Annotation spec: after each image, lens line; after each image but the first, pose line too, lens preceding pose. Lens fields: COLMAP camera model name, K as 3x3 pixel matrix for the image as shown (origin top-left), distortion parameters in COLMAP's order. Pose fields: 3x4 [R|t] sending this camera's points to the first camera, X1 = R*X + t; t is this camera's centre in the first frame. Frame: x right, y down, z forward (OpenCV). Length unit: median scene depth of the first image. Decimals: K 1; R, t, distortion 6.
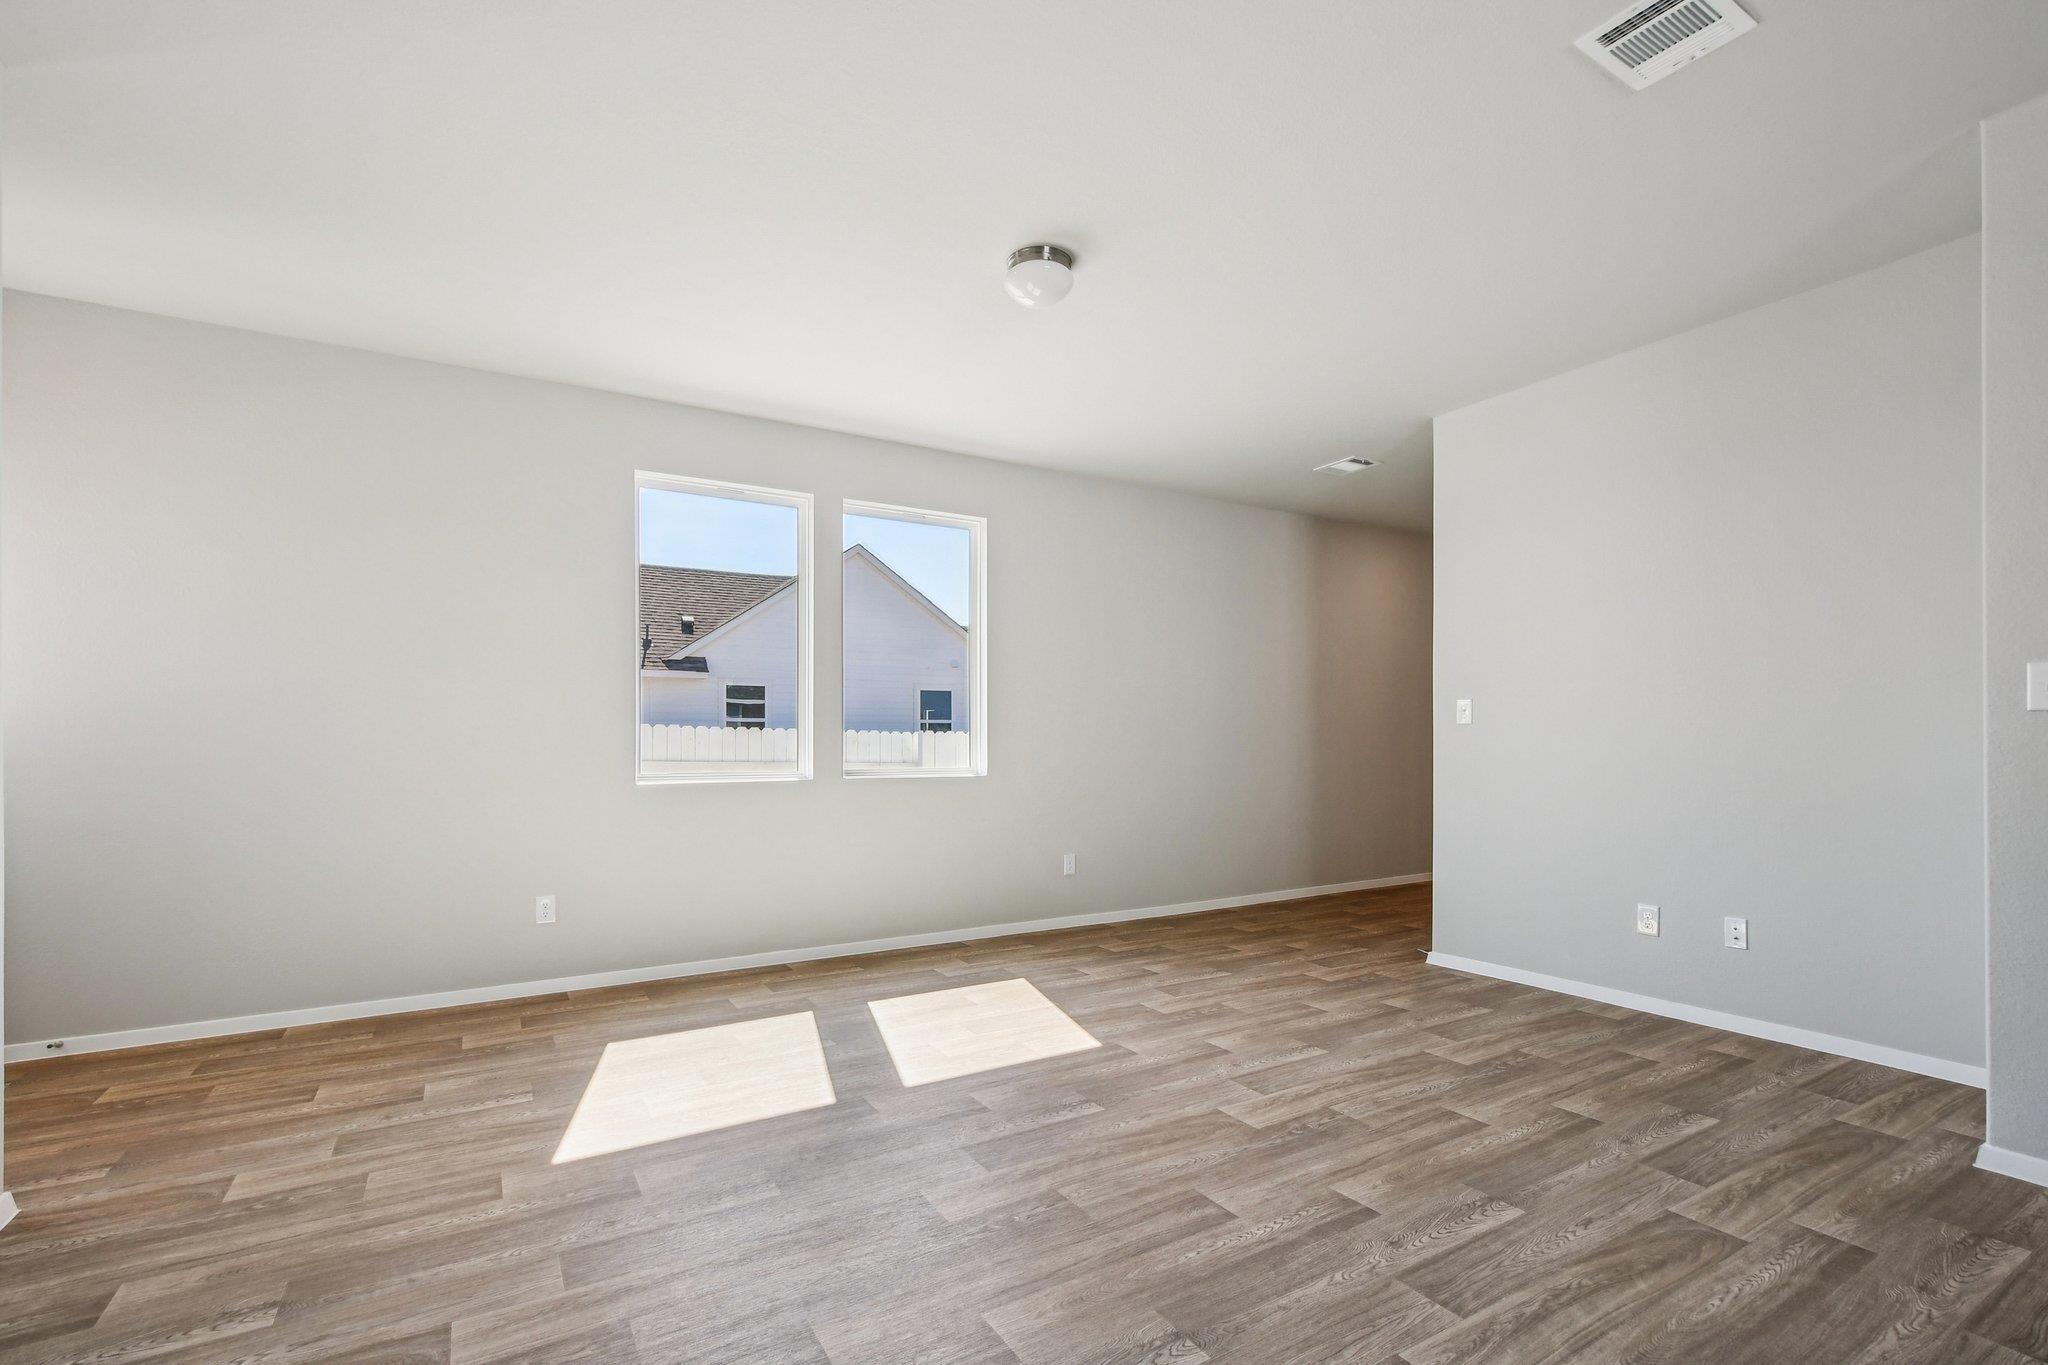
lens RADIAL K [[907.2, 0, 1006.5], [0, 907.2, 752.2], [0, 0, 1]] dist [0.002722, -0.004375]
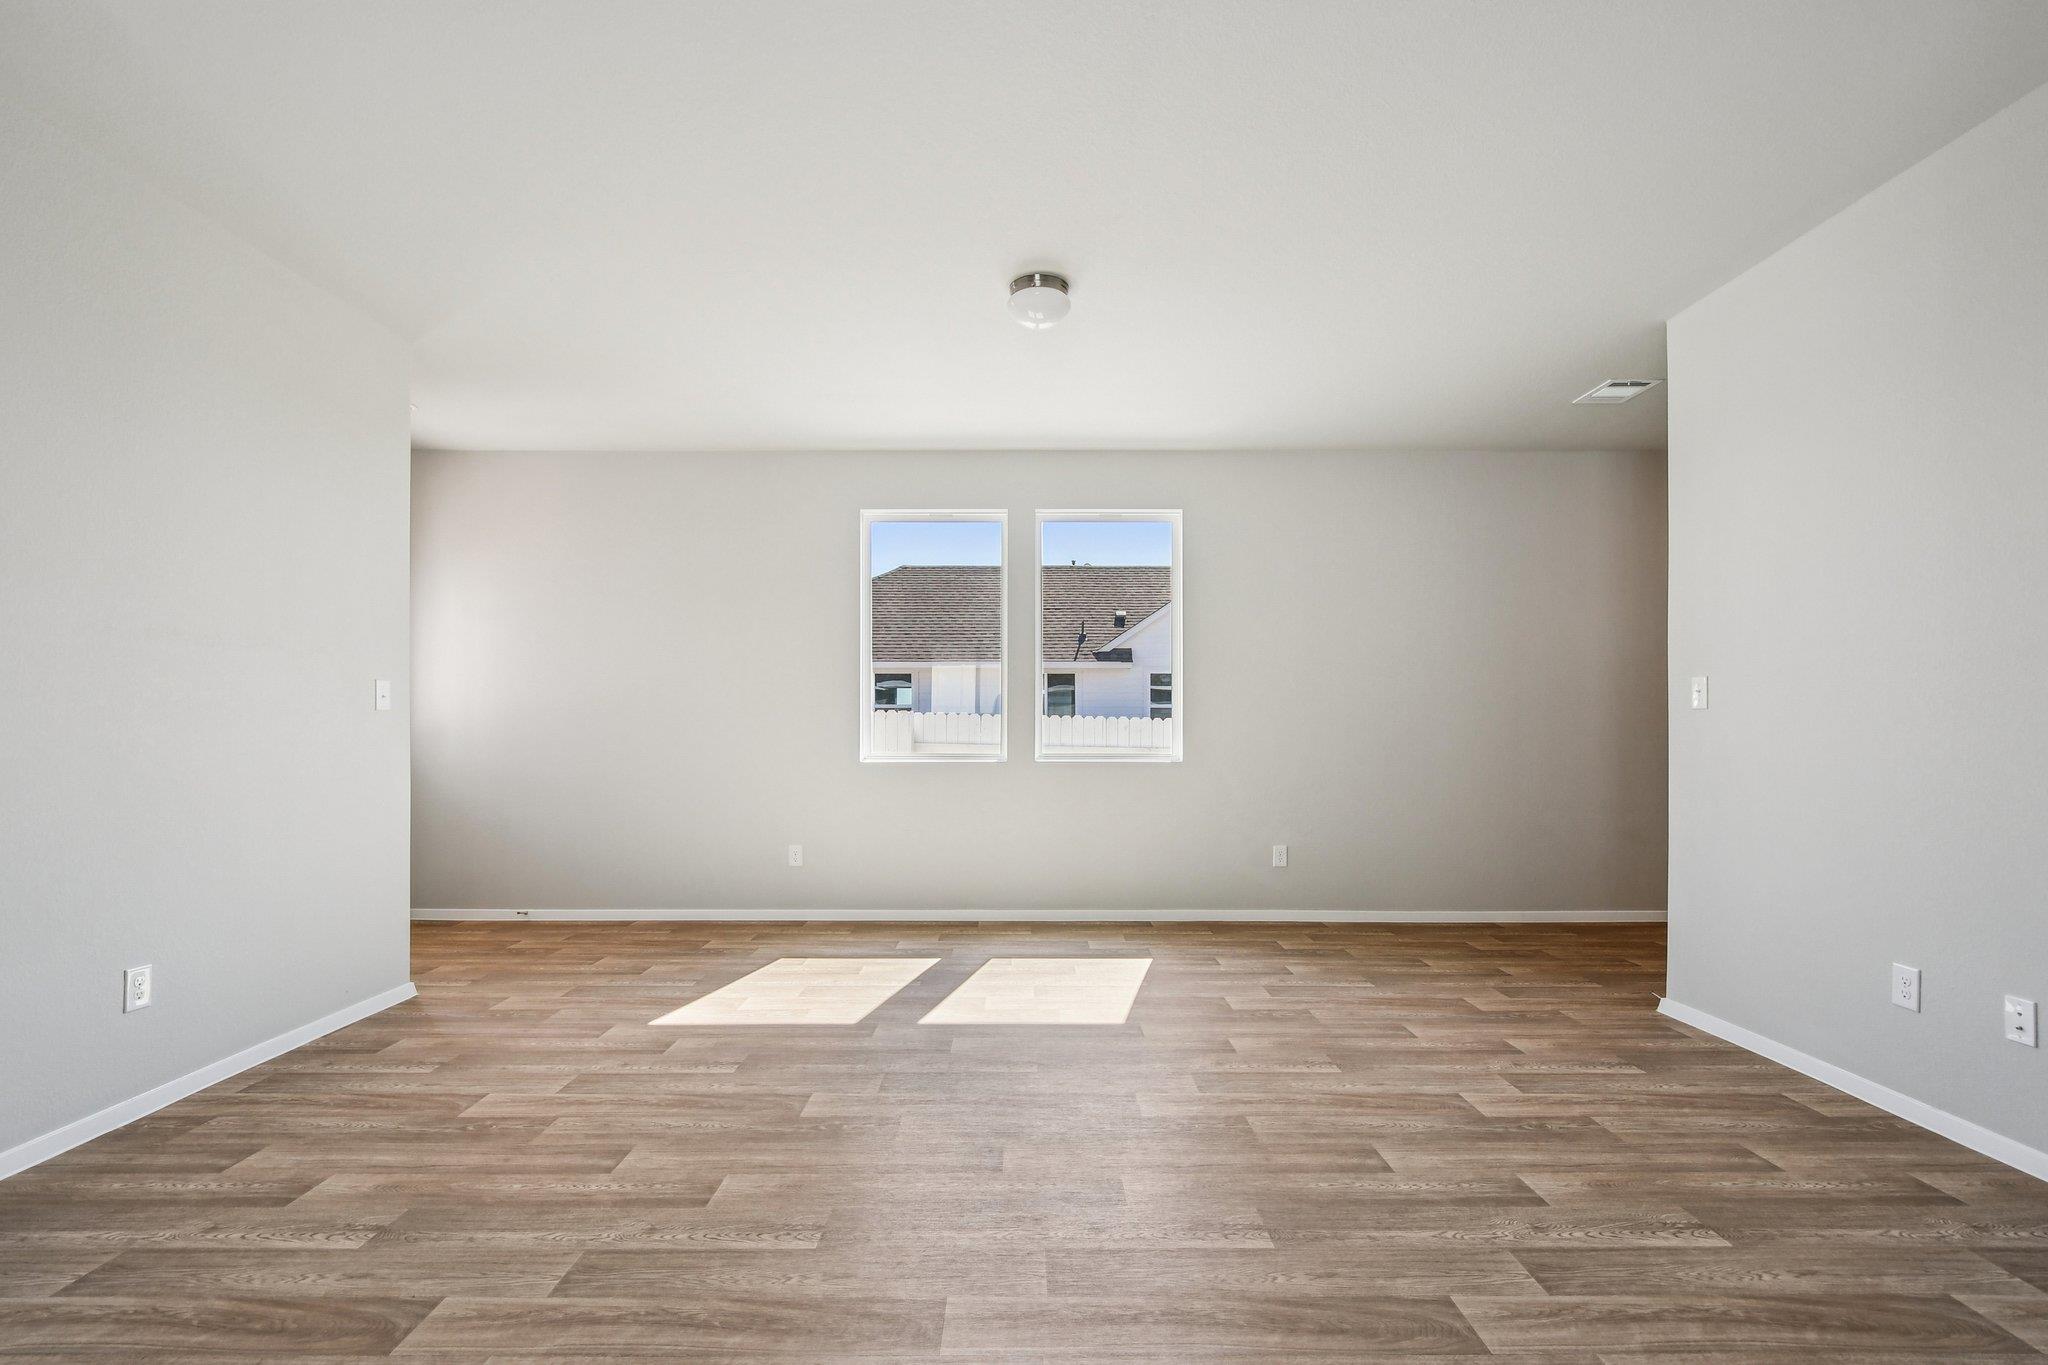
lens RADIAL K [[899.6, 0, 1013.5], [0, 899.6, 734.5], [0, 0, 1]] dist [0.004067, -0.004387]
pose [[0.861312, 0.007846, -0.508015, 0.403516], [-0.009127, 0.999958, -0.000030, -0.003884], [0.507994, 0.004662, 0.861348, 0.041464]]
